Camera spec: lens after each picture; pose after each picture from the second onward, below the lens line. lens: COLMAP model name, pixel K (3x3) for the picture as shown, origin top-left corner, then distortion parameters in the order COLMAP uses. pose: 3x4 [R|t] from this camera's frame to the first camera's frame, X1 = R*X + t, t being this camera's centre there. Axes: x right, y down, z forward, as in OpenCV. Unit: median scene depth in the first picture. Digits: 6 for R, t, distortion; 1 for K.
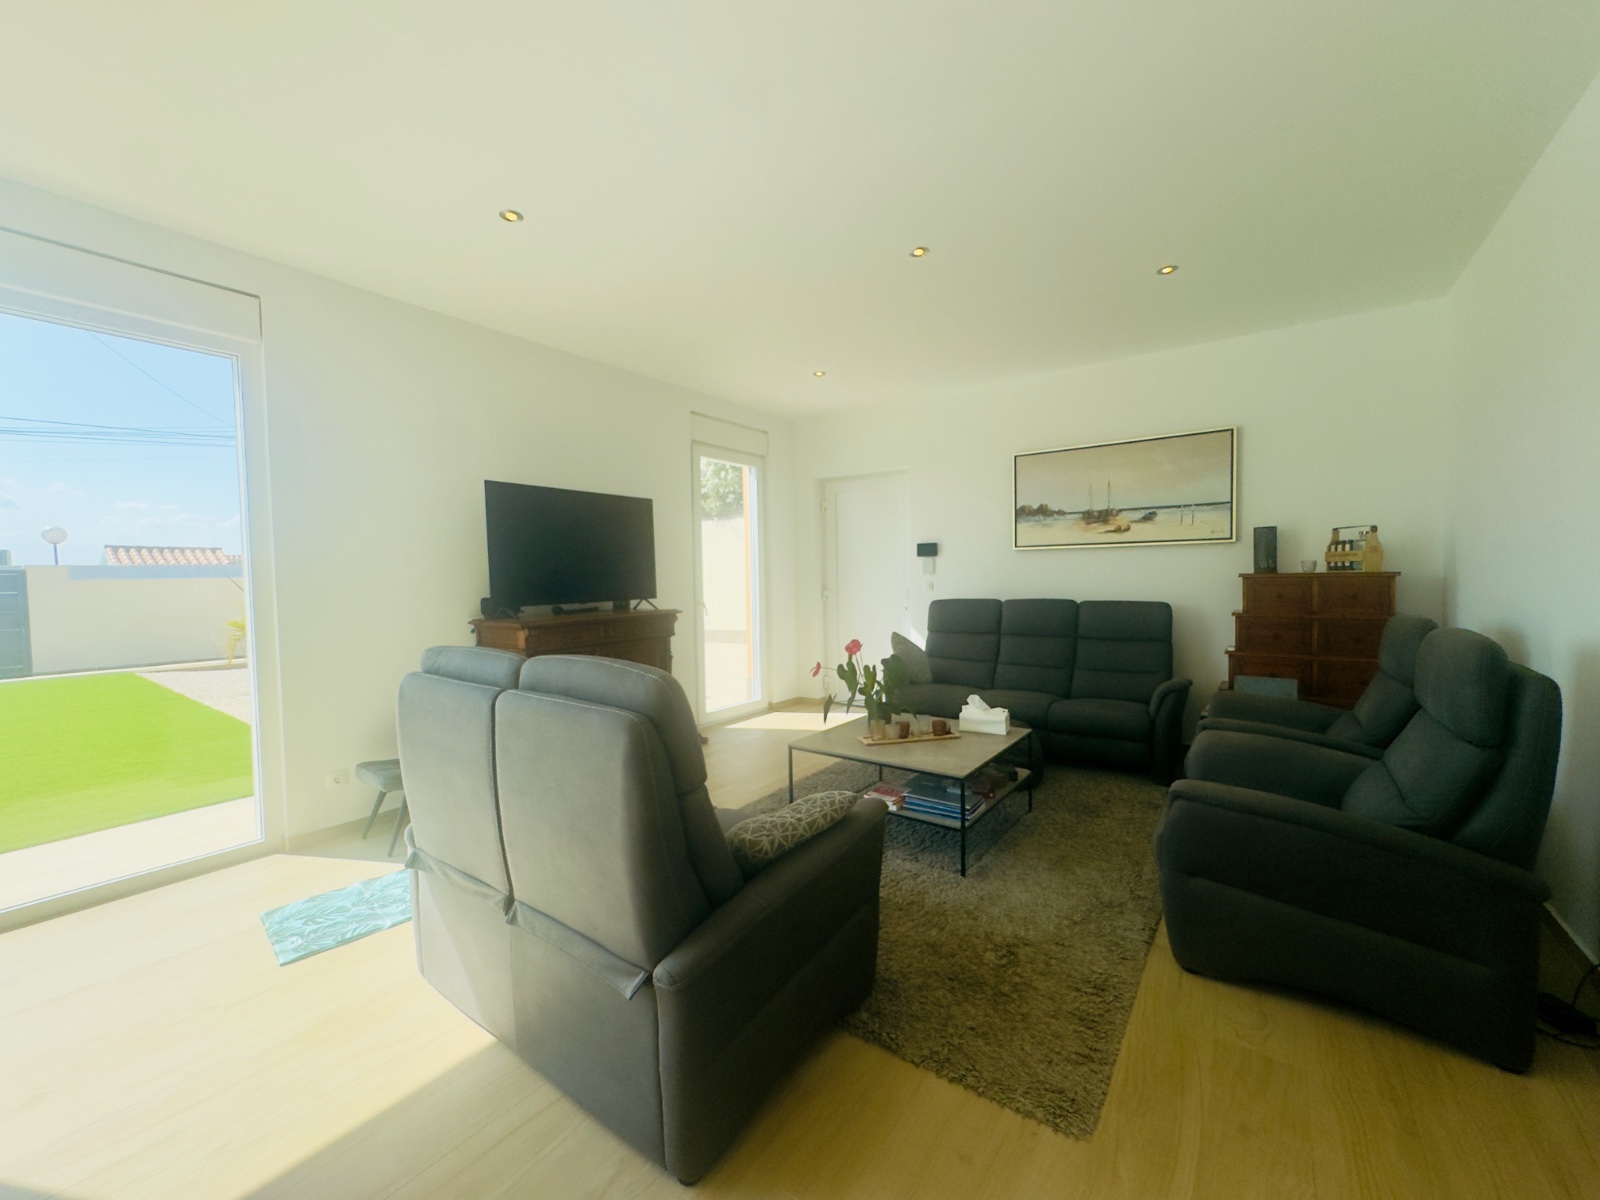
lens RADIAL K [[644.4, 0, 800.0], [0, 644.4, 600.0], [0, 0, 1]] dist [-0.000113, 0.000191]
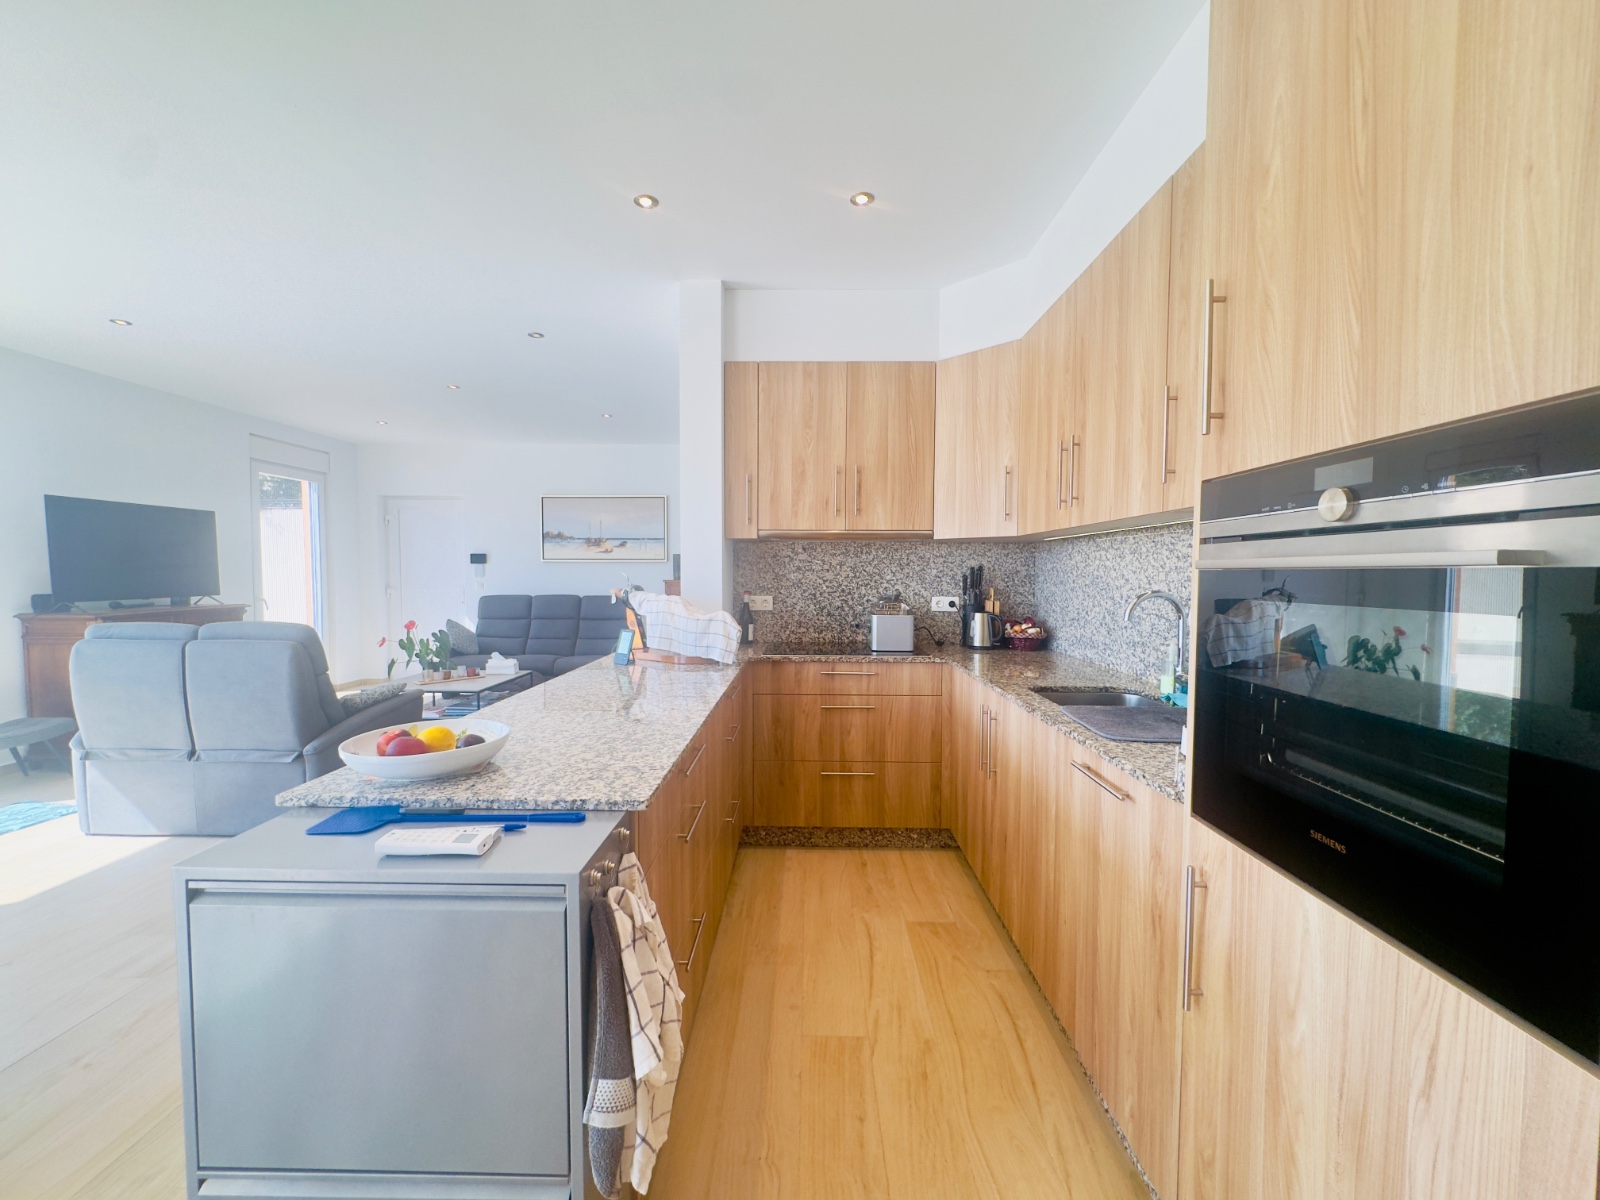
lens RADIAL K [[644.4, 0, 800.0], [0, 644.4, 600.0], [0, 0, 1]] dist [-0.000113, 0.000191]
pose [[0.821337, -0.007396, 0.570395, -0.025583], [0.006246, 0.999973, 0.003973, 0.009853], [-0.570409, 0.000299, 0.821361, -0.672248]]
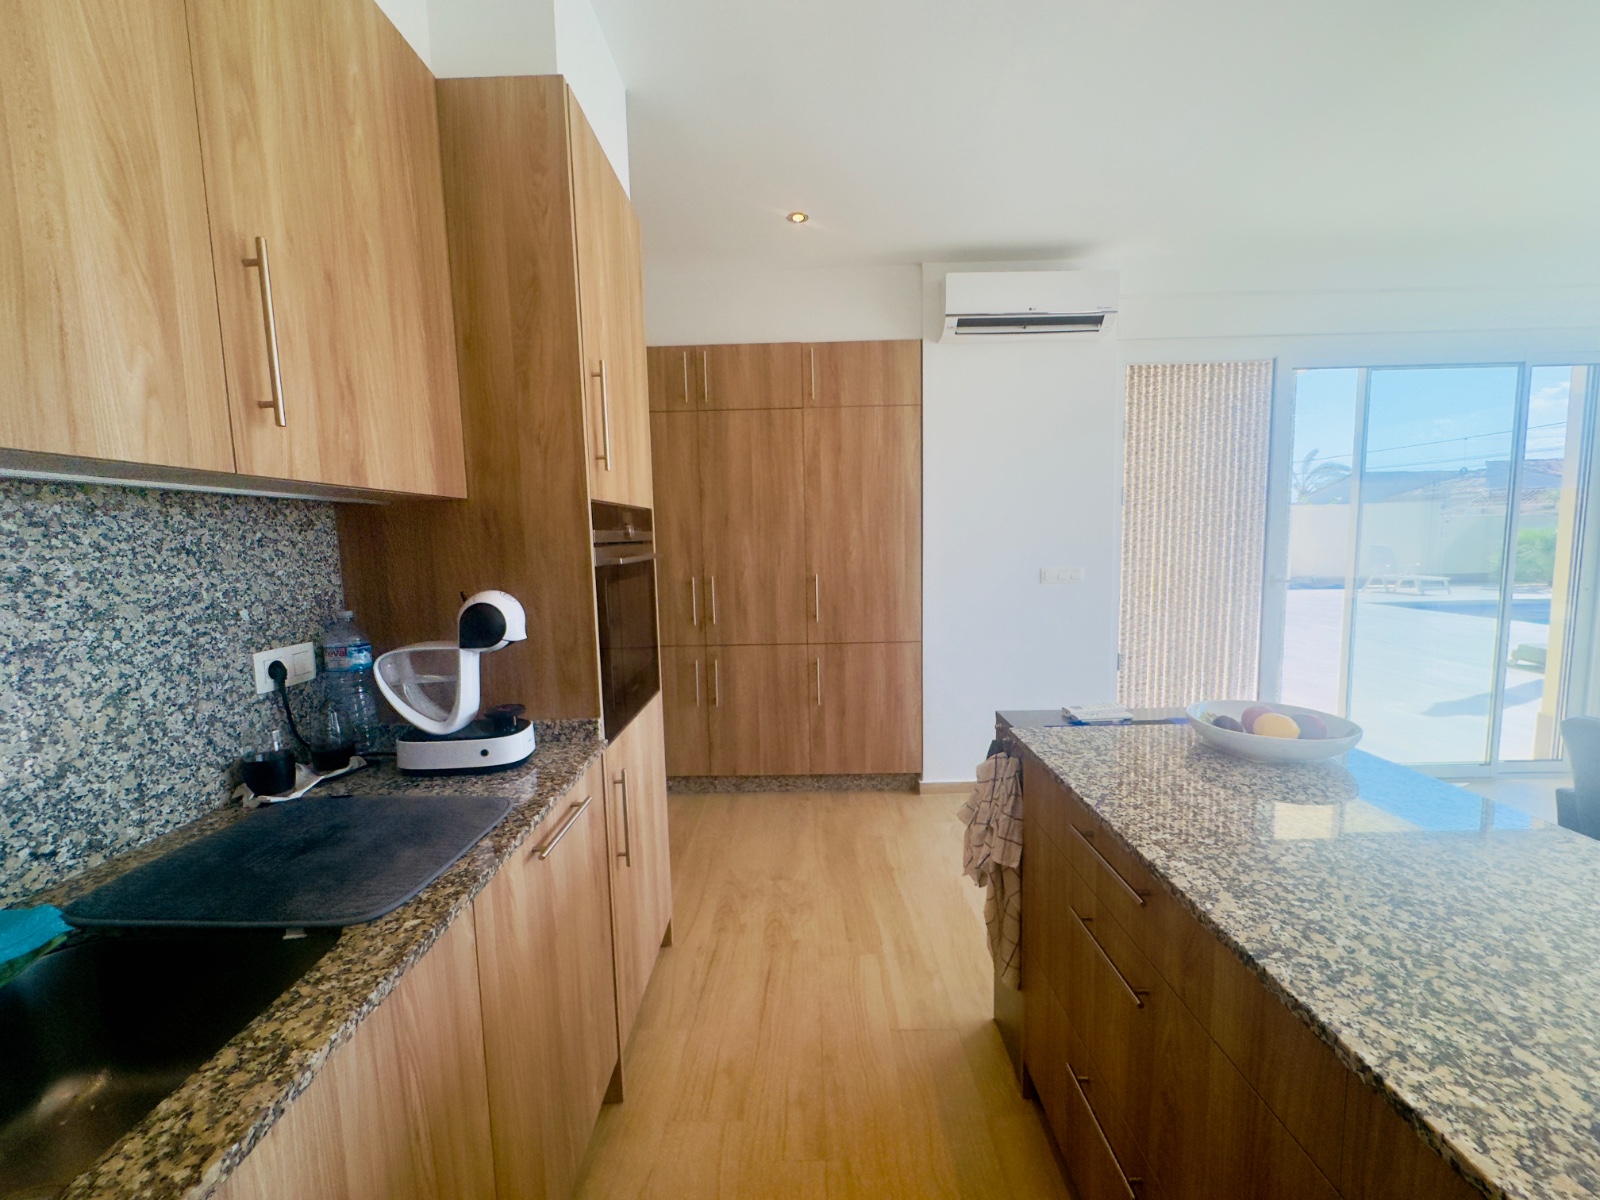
lens RADIAL K [[644.4, 0, 800.0], [0, 644.4, 600.0], [0, 0, 1]] dist [-0.000113, 0.000191]
pose [[-0.814634, 0.091972, -0.572637, 1.010786], [0.011420, 0.989698, 0.142711, -0.096656], [0.579863, 0.109718, -0.807292, 0.563676]]
